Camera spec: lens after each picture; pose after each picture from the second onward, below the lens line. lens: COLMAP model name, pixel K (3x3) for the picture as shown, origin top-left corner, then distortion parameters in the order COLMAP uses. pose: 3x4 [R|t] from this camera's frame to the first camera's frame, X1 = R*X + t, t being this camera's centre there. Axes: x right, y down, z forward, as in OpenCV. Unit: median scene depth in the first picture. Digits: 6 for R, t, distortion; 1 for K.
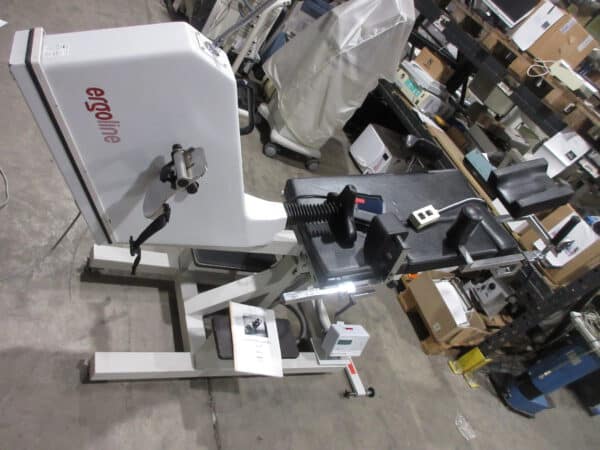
lens RADIAL K [[439.9, 0, 300.0], [0, 439.9, 225.0], [0, 0, 1]] dist [0.000344, -0.002076]
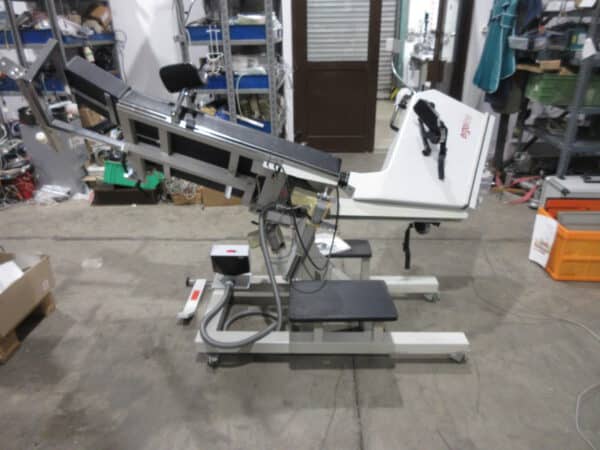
lens RADIAL K [[439.9, 0, 300.0], [0, 439.9, 225.0], [0, 0, 1]] dist [0.000344, -0.002076]
pose [[-0.784910, -0.616424, 0.062751, -0.043107], [-0.148752, 0.285779, 0.946680, -0.781870], [-0.601489, 0.733724, -0.316005, 1.111342]]
